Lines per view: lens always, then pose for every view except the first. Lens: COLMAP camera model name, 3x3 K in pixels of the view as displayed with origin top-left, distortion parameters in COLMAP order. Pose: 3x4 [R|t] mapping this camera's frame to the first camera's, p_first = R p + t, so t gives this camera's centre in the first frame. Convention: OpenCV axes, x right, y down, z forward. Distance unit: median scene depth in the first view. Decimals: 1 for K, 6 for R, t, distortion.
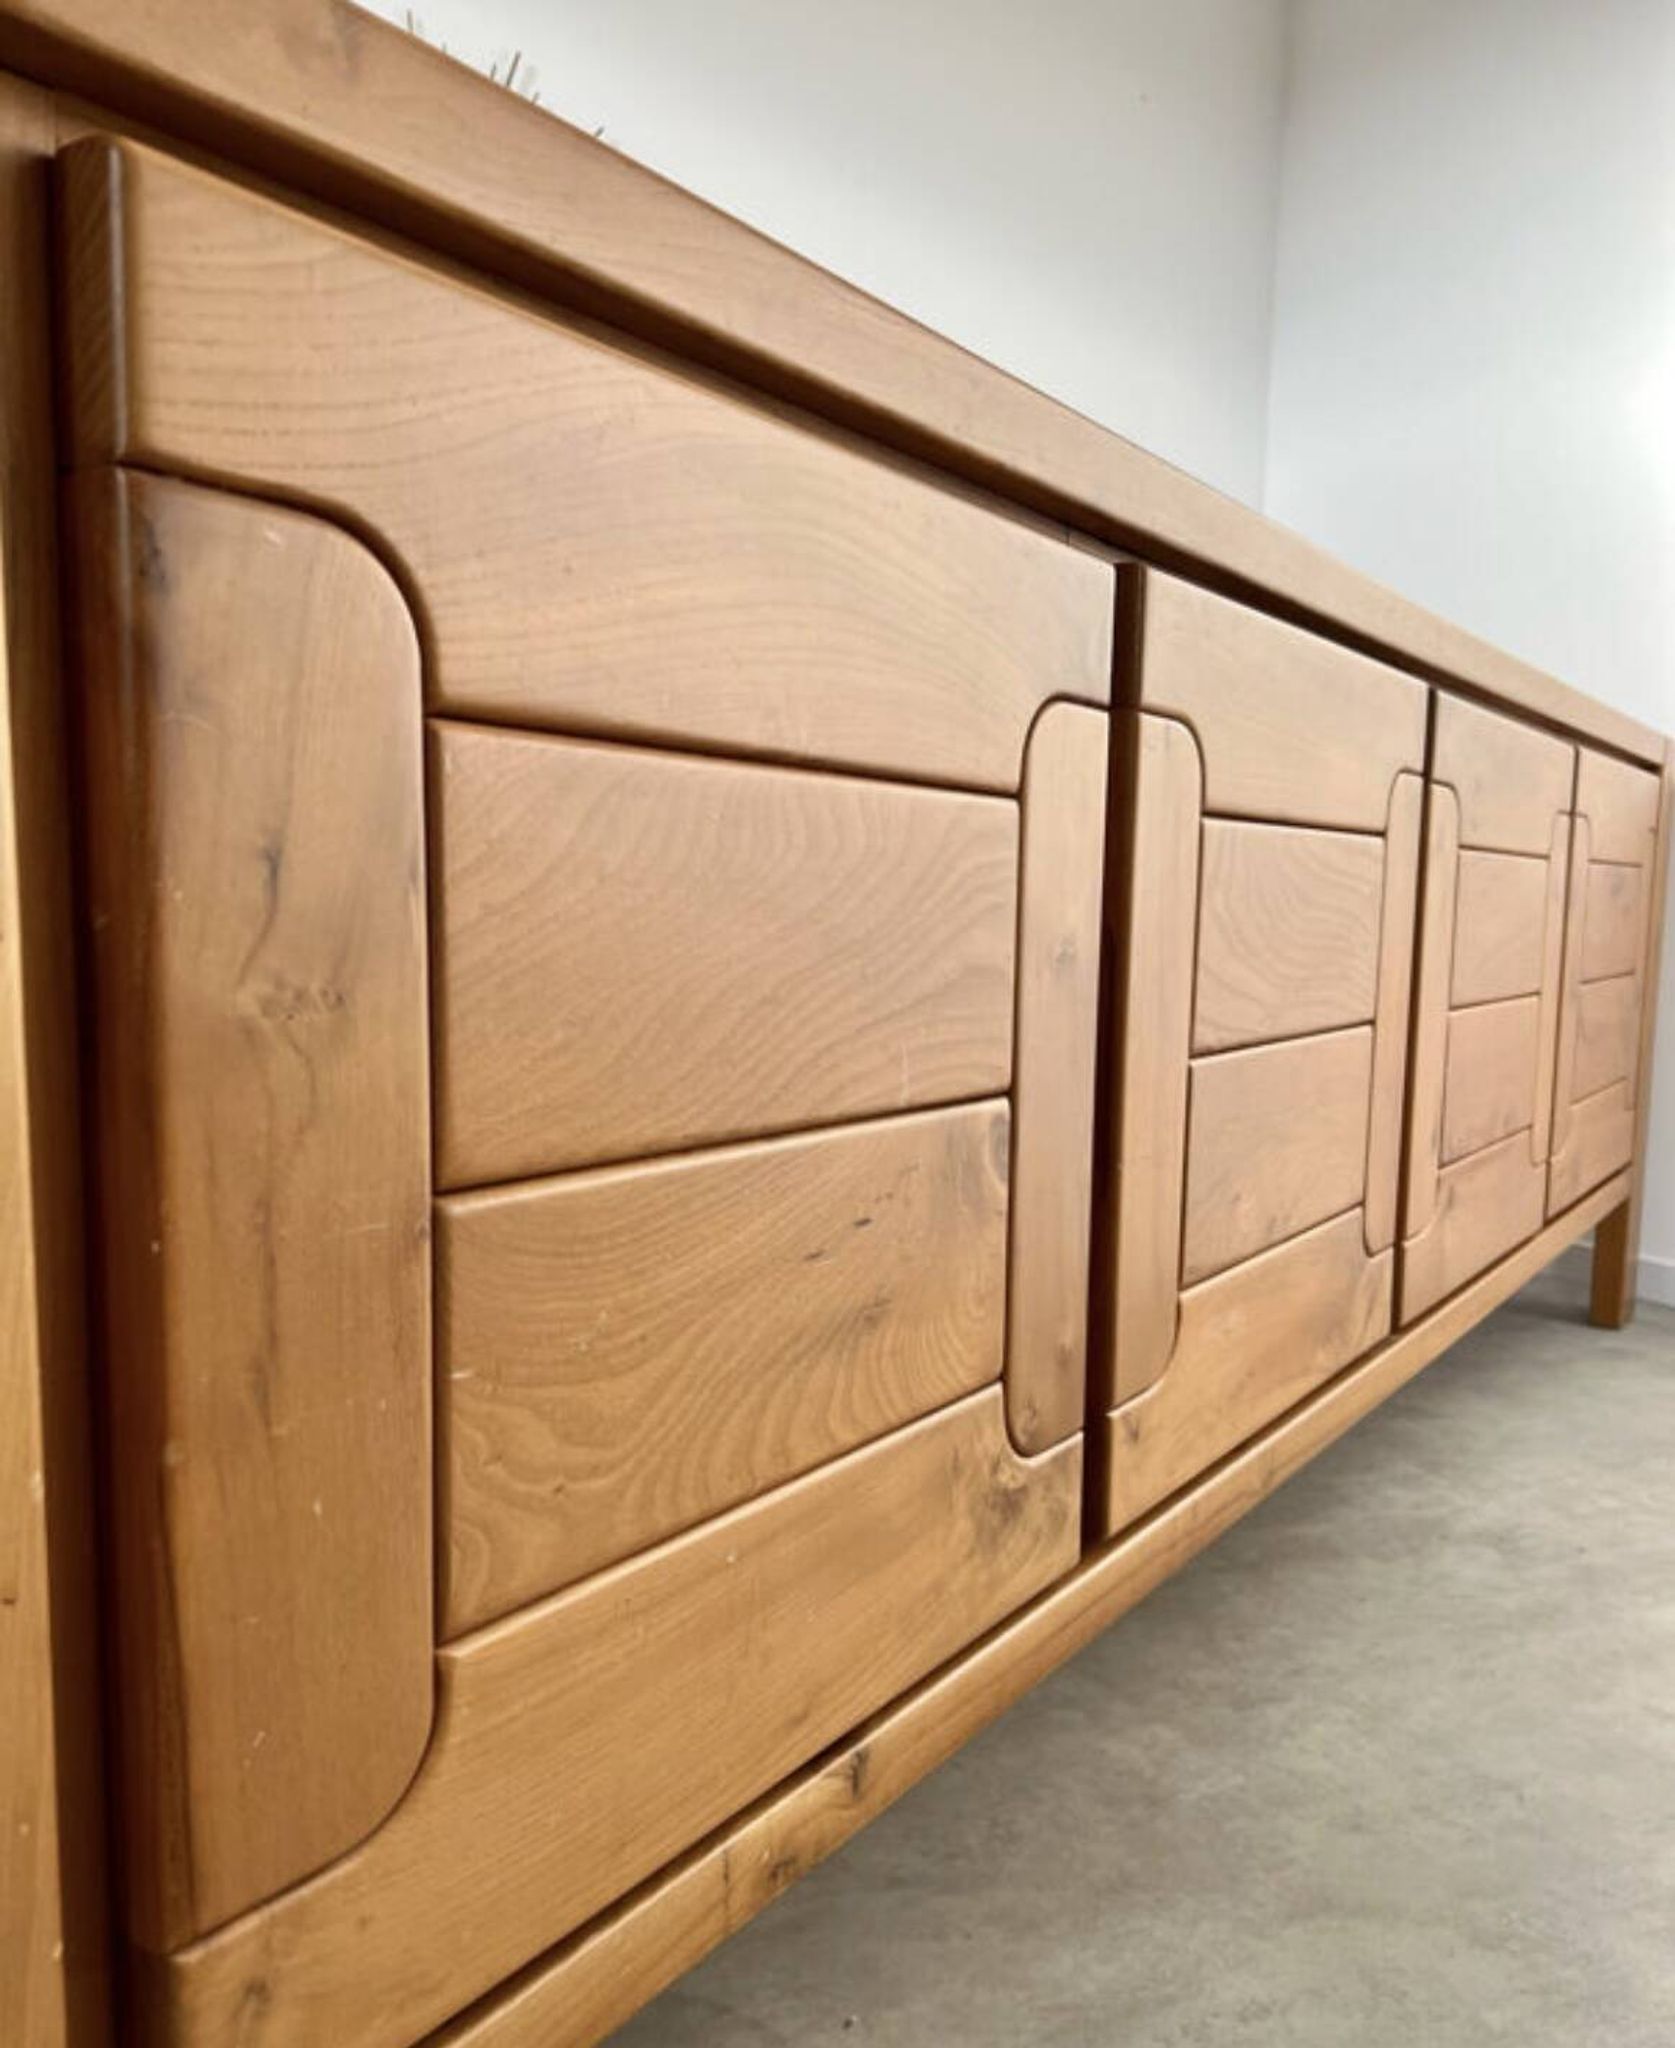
lens RADIAL K [[1717.3, 0, 860.0], [0, 1717.3, 1118.0], [0, 0, 1]] dist [0.018592, -0.033500]
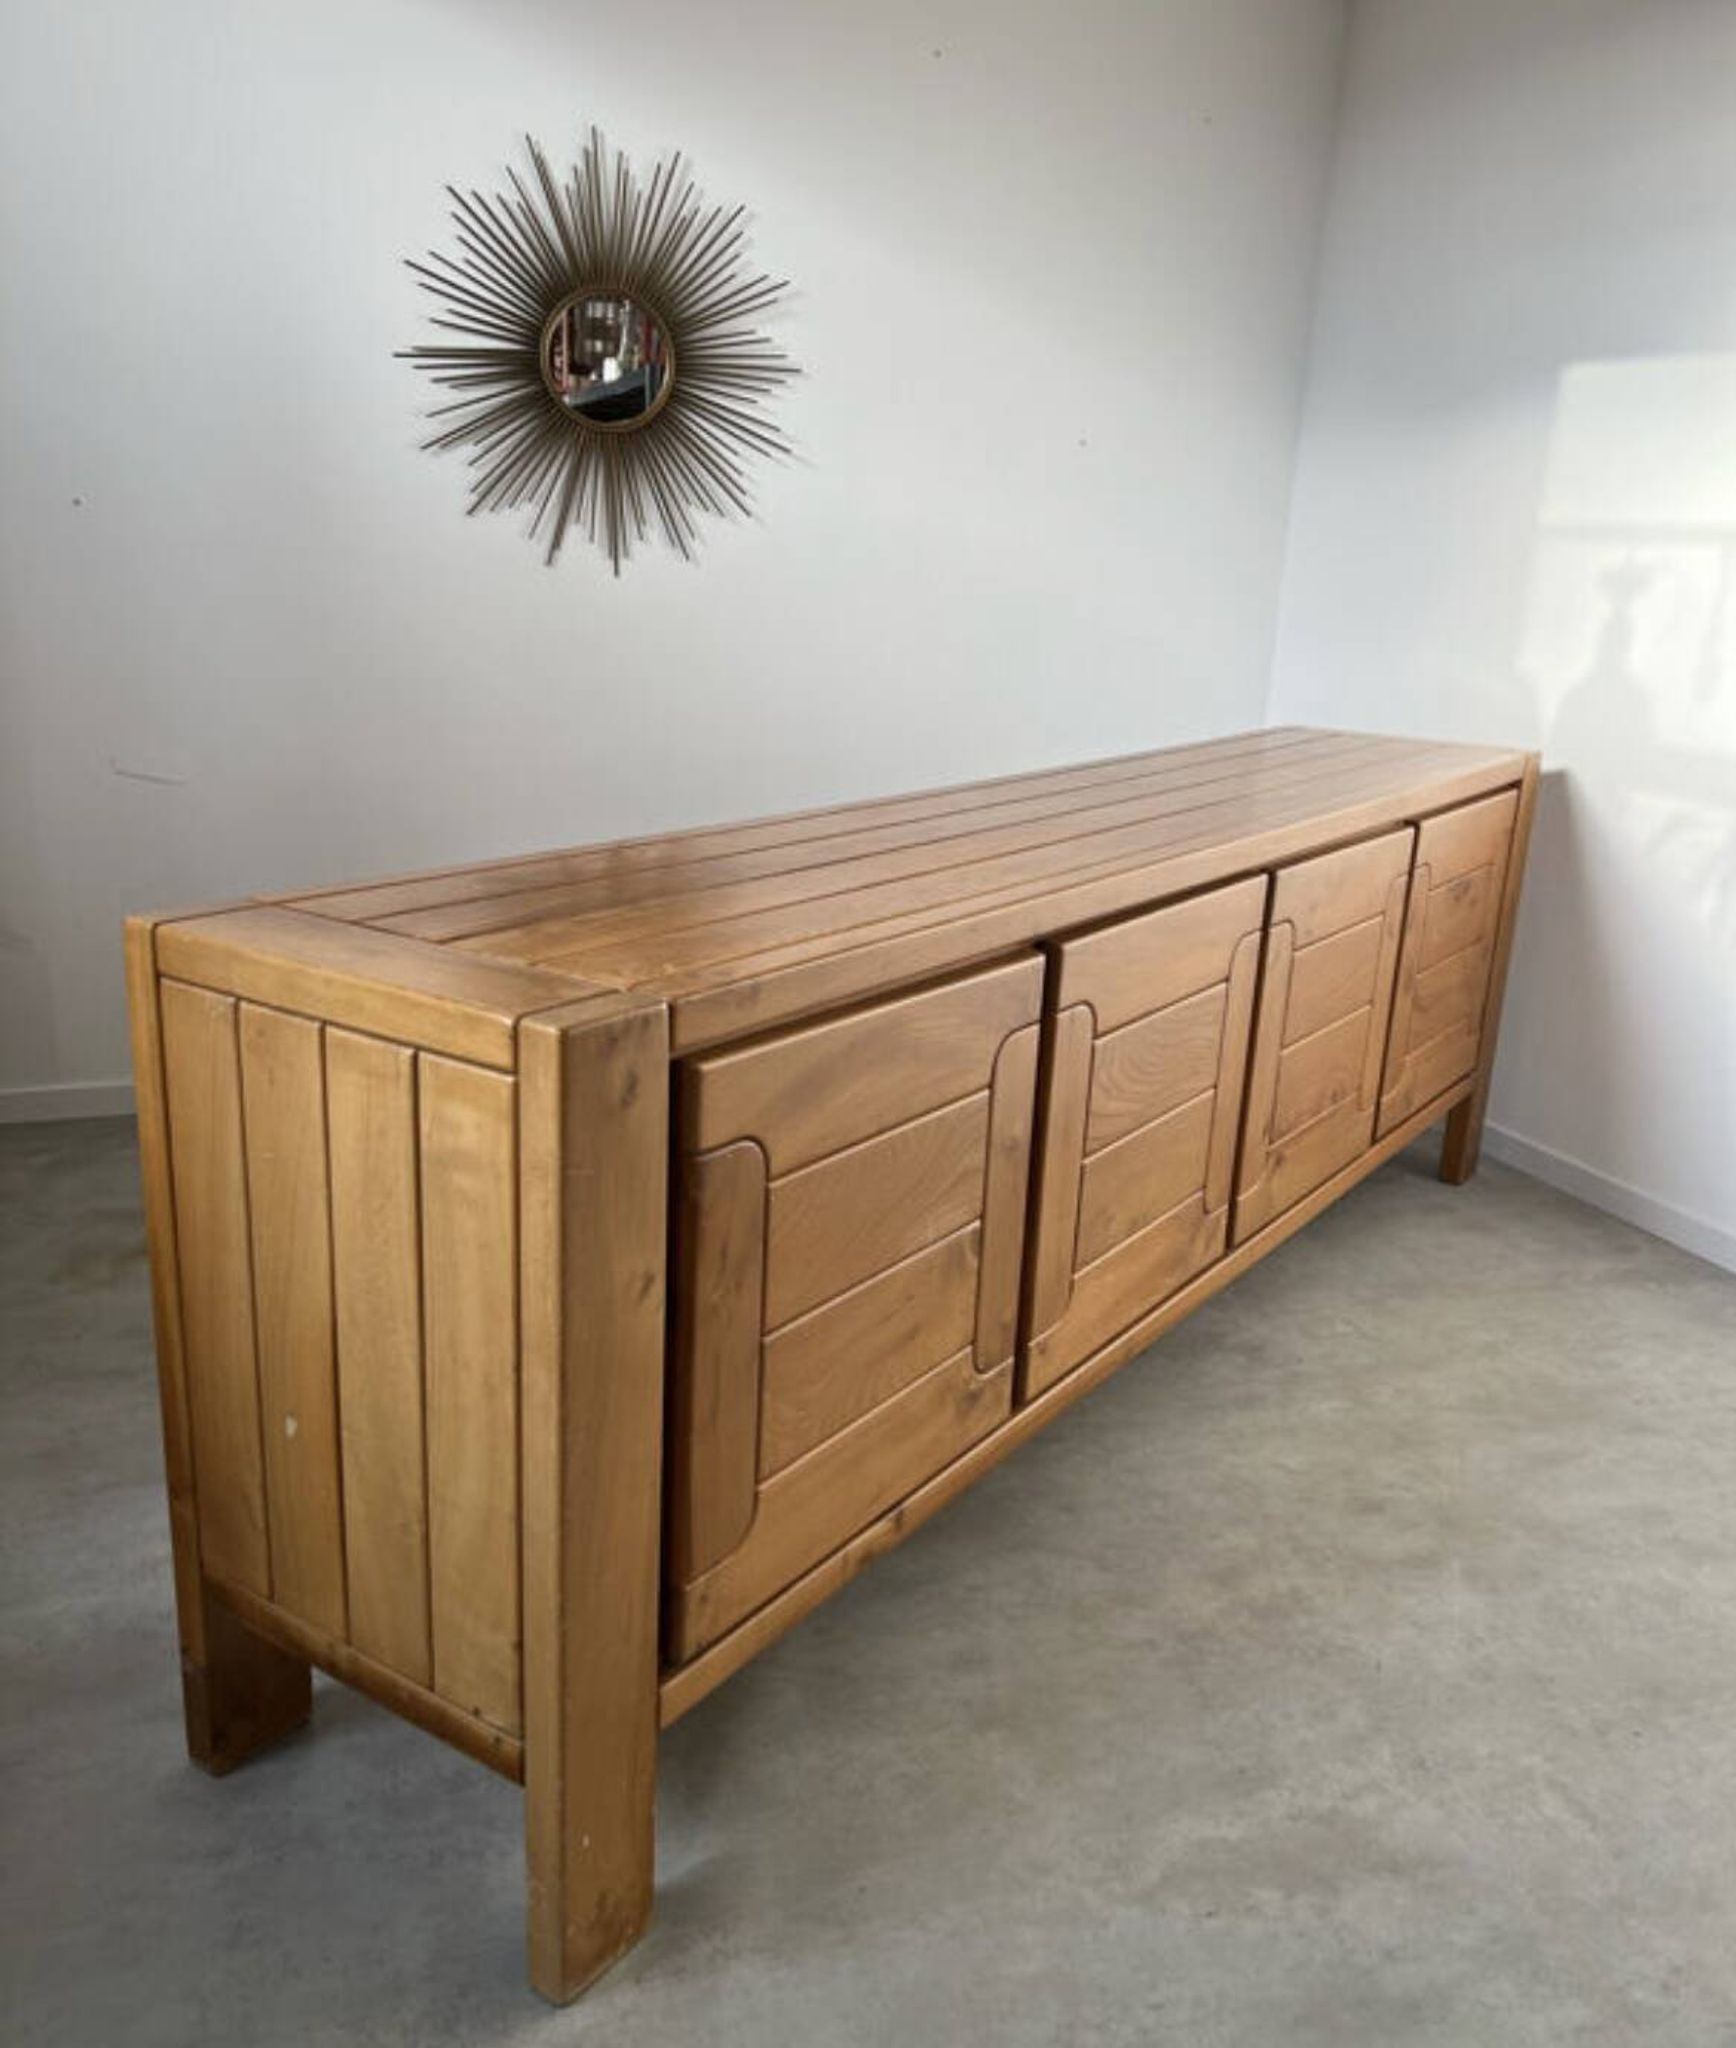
lens RADIAL K [[1768.4, 0, 865.9], [0, 1768.4, 1074.7], [0, 0, 1]] dist [0.047761, -0.063497]
pose [[0.999224, 0.036322, -0.015212, -0.026538], [-0.033192, 0.984718, 0.170967, -0.518027], [0.021190, -0.170329, 0.985159, -1.051761]]
